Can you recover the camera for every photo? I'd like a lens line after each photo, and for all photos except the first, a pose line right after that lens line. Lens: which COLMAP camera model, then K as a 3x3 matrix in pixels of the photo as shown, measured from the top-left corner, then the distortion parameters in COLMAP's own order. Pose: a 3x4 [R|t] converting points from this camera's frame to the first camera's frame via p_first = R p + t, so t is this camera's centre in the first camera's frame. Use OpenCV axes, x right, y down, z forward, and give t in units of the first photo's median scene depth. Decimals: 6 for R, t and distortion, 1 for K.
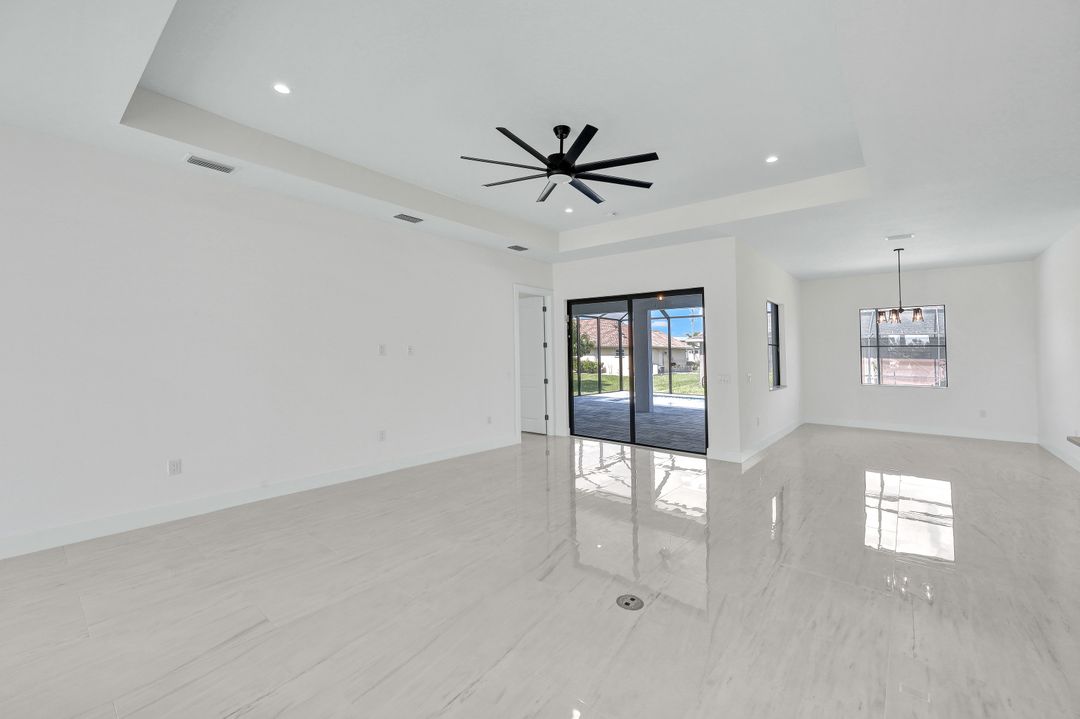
lens RADIAL K [[437.8, 0, 546.0], [0, 437.8, 357.9], [0, 0, 1]] dist [-0.005887, 0.000877]
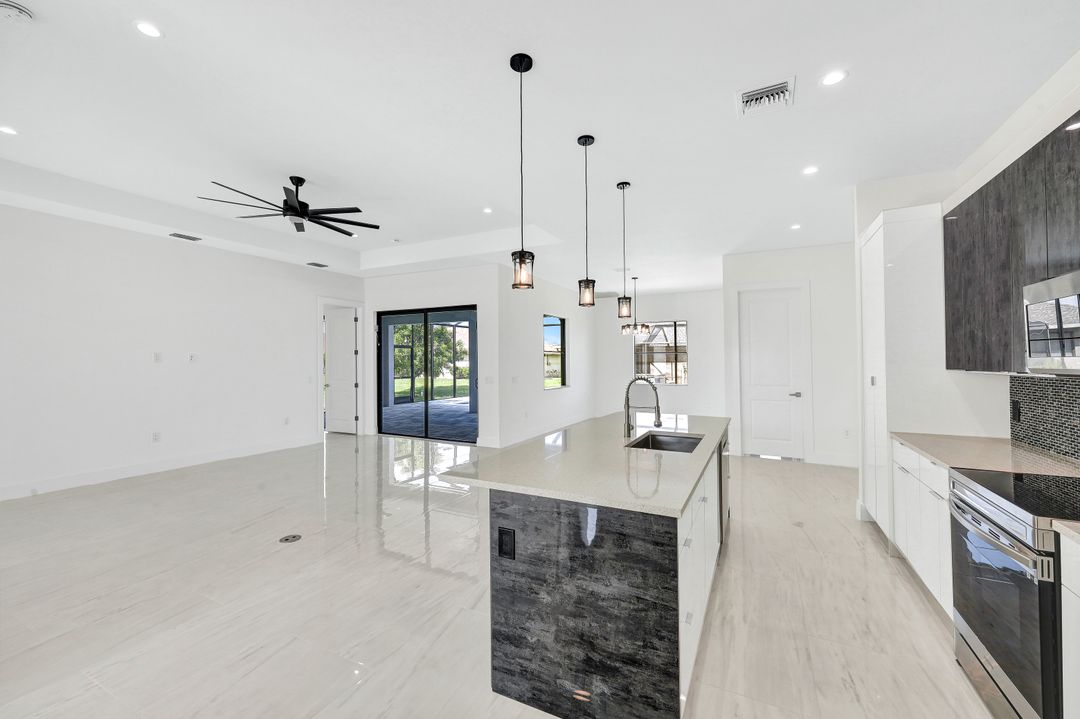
lens RADIAL K [[437.8, 0, 536.7], [0, 437.8, 354.7], [0, 0, 1]] dist [-0.005887, 0.000877]
pose [[0.975772, -0.002583, 0.218776, 0.204287], [0.007581, 0.999729, -0.022008, 0.004116], [-0.218659, 0.023133, 0.975527, -0.167265]]
